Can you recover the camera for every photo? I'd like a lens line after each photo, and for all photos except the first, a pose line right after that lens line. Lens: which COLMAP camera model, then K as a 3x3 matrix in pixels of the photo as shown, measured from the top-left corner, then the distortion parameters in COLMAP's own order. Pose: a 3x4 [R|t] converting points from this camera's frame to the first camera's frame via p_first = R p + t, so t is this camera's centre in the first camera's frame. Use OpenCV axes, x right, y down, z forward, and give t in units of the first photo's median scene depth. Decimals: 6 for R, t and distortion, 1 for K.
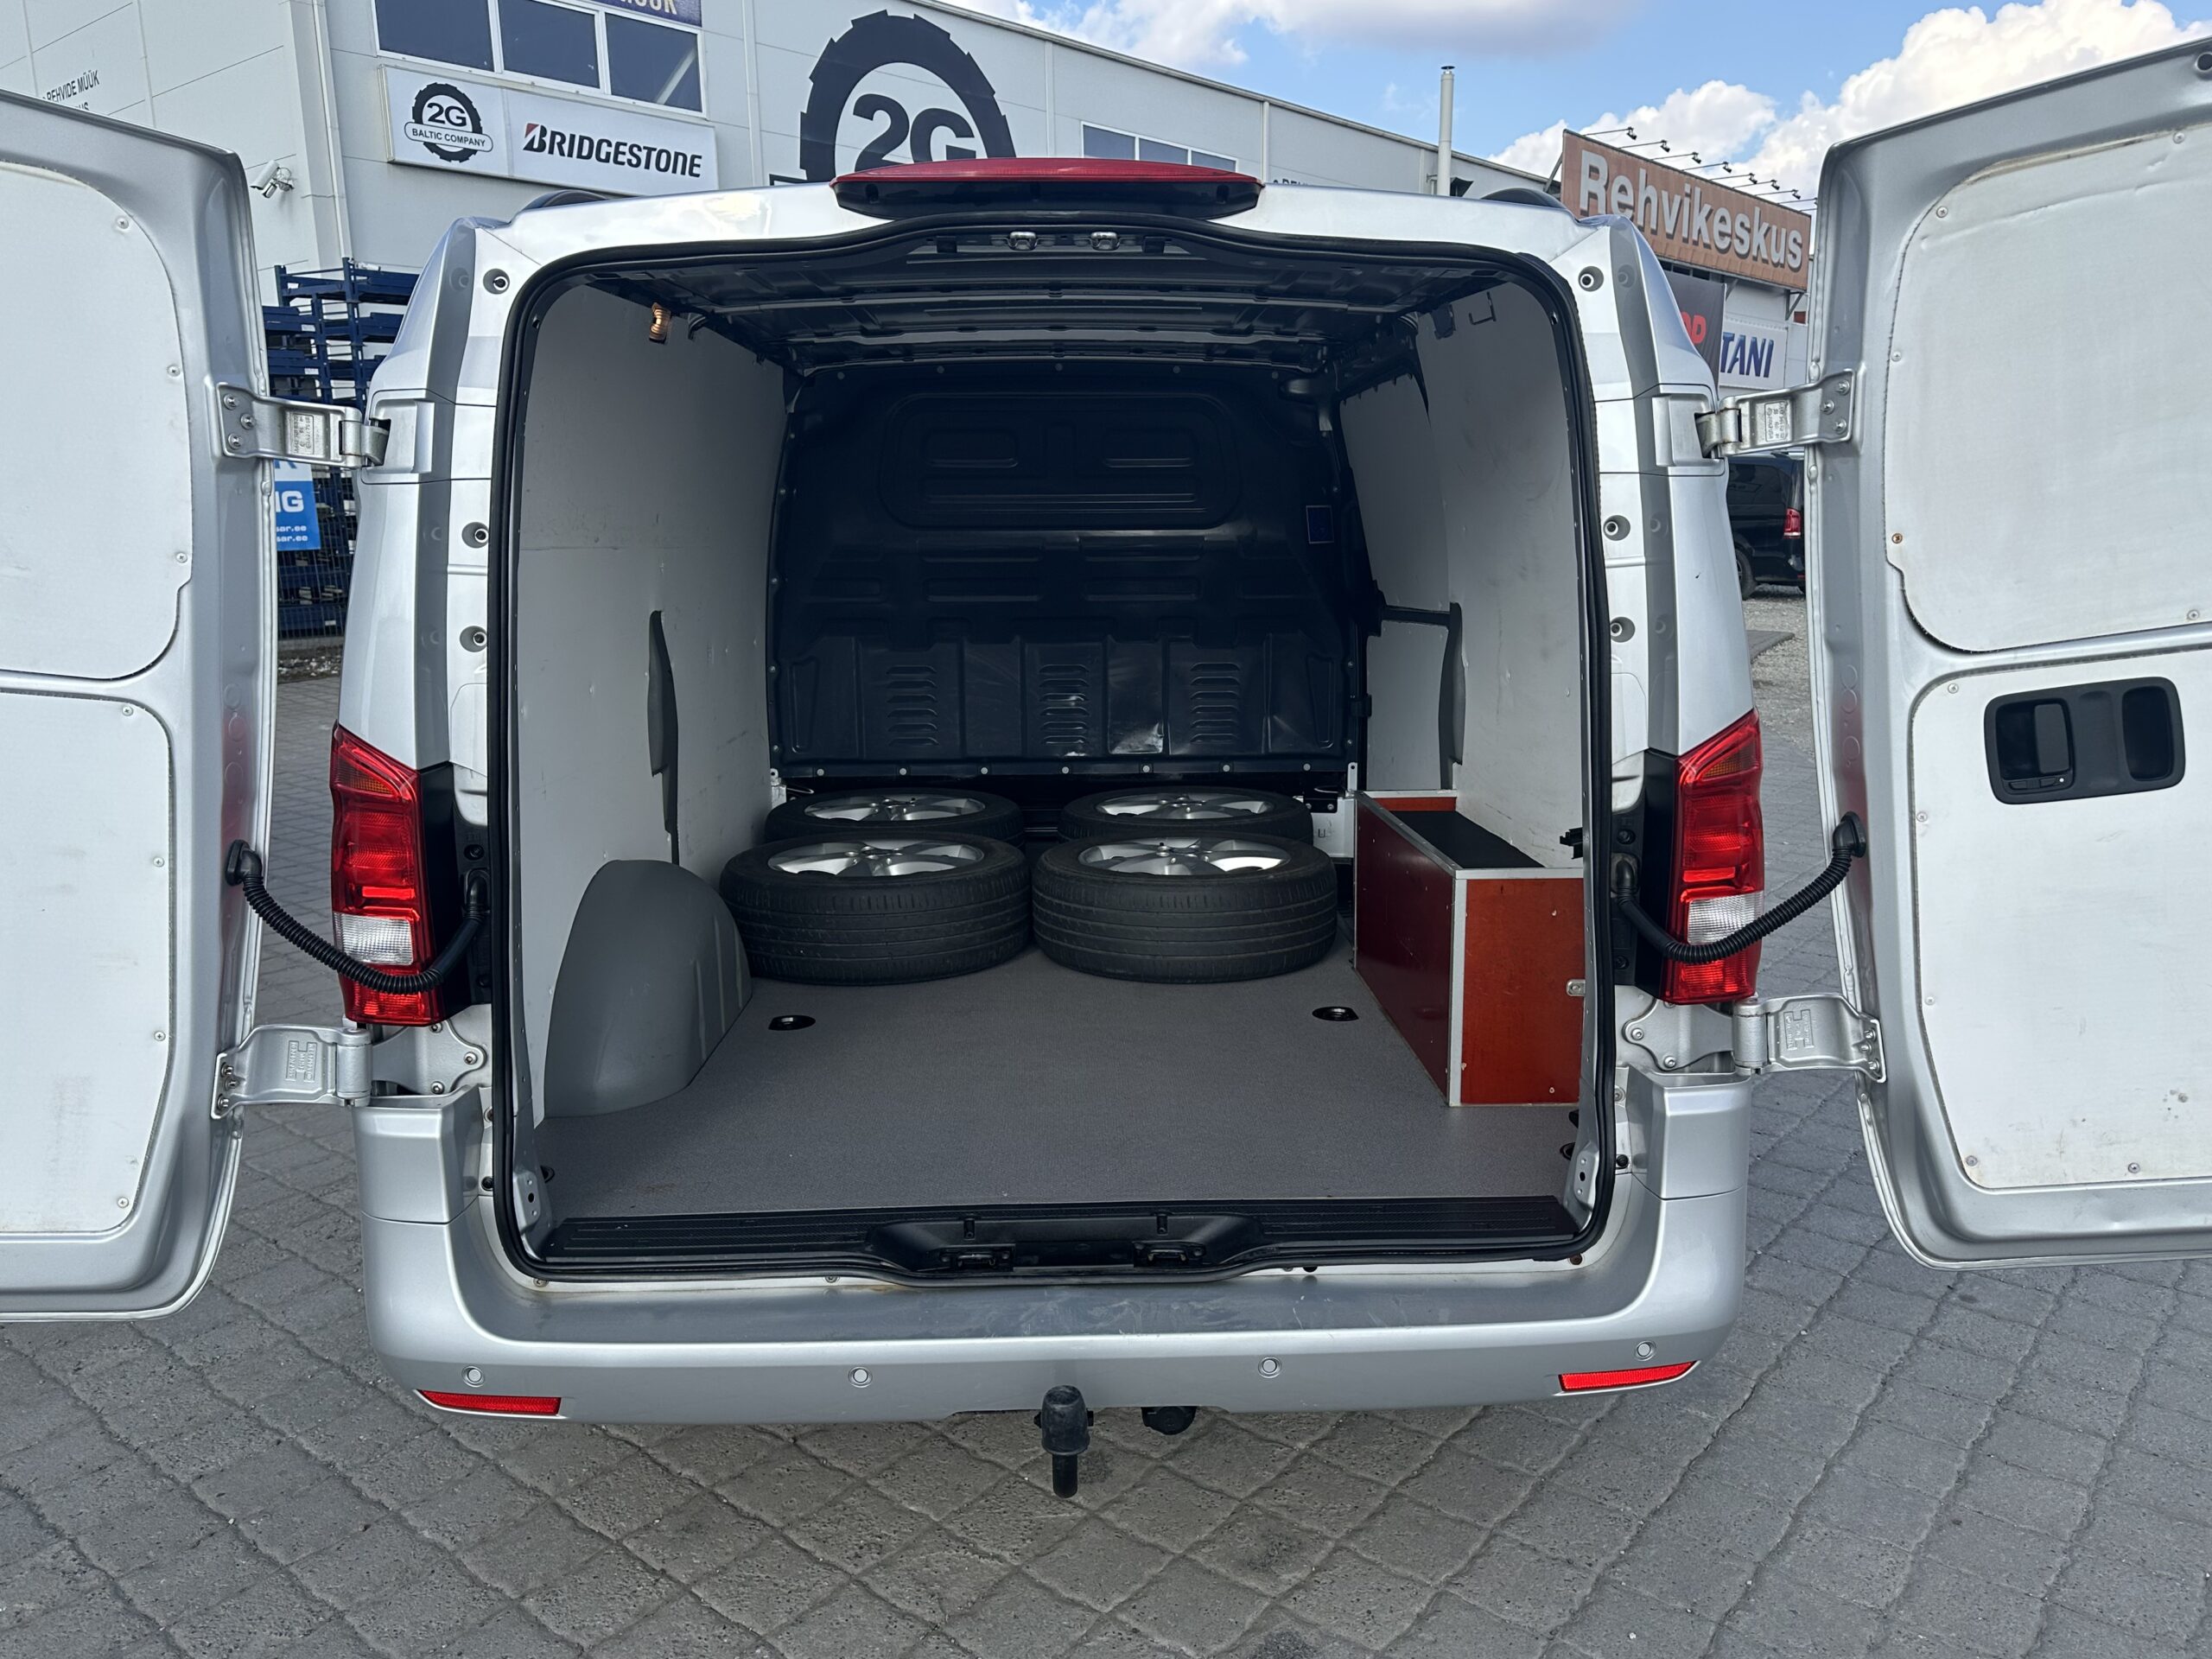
lens RADIAL K [[1643.6, 0, 1106.0], [0, 1643.6, 829.5], [0, 0, 1]] dist [-0.000406, 0.000201]
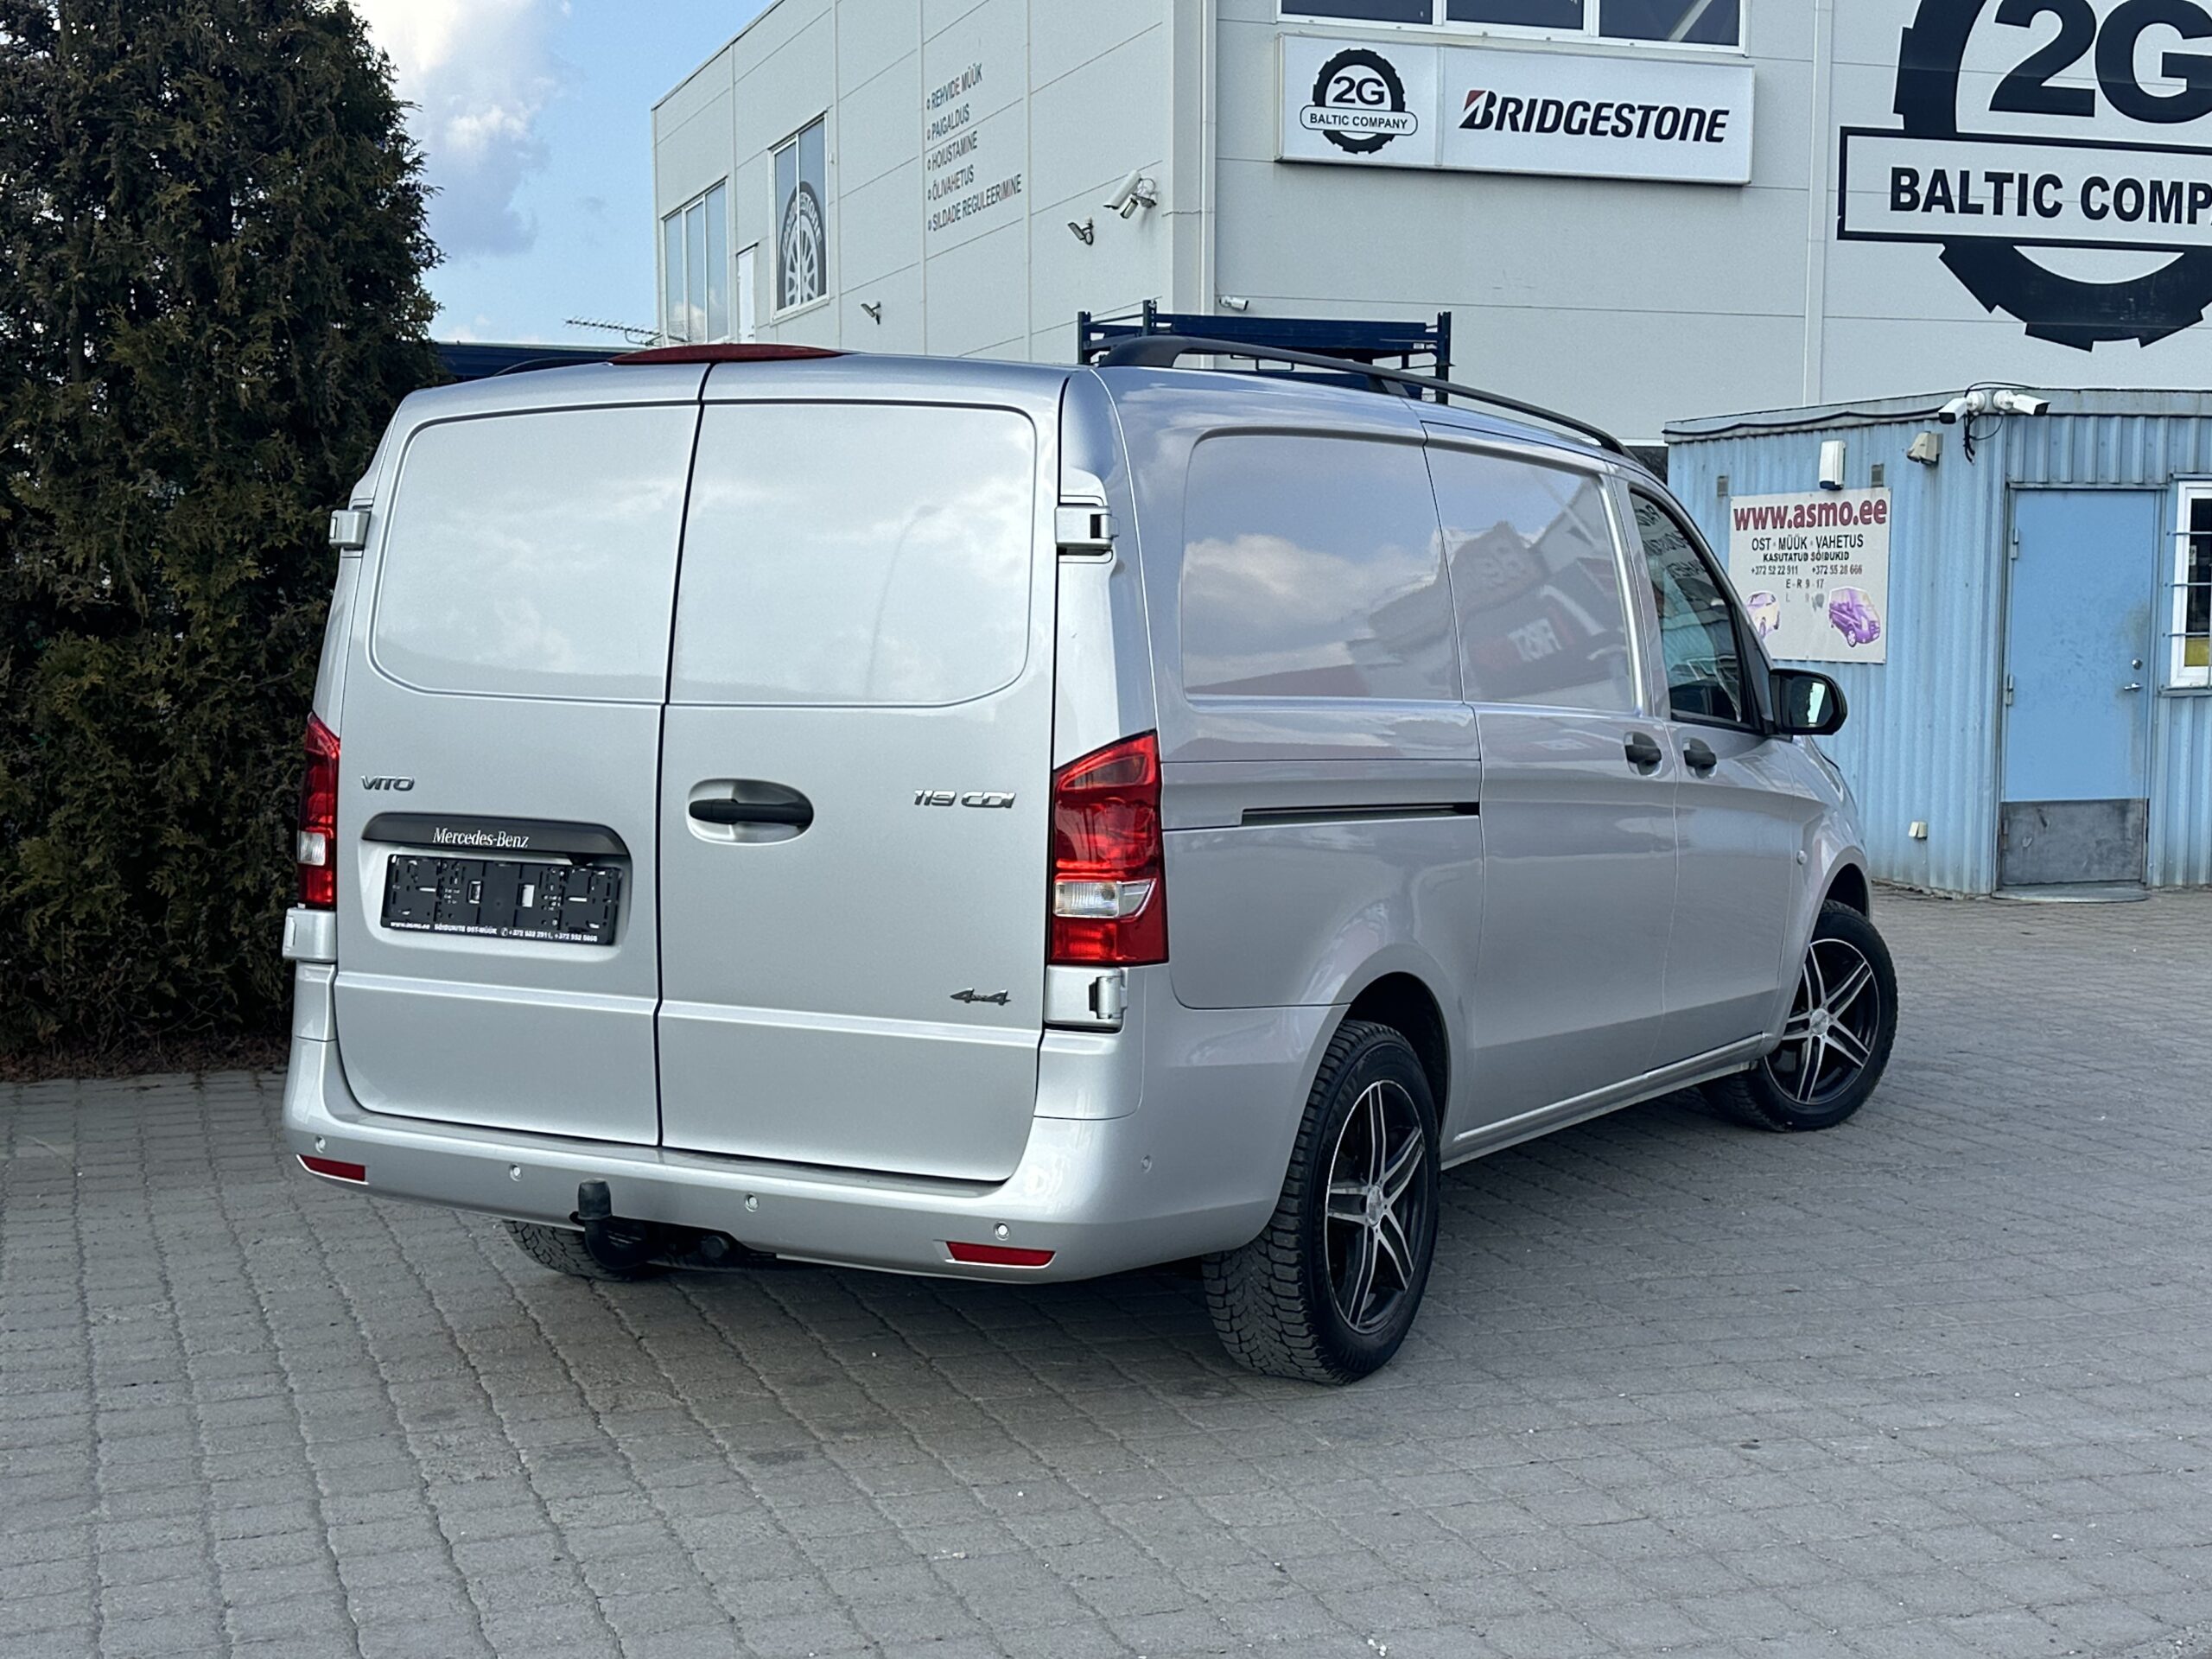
lens RADIAL K [[2869.5, 0, 1106.0], [0, 2869.5, 829.5], [0, 0, 1]] dist [0.209664, -0.503686]
pose [[0.857995, 0.054136, -0.510797, 0.170512], [-0.119591, 0.988156, -0.096151, 0.023999], [0.499542, 0.143584, 0.854307, -0.102812]]
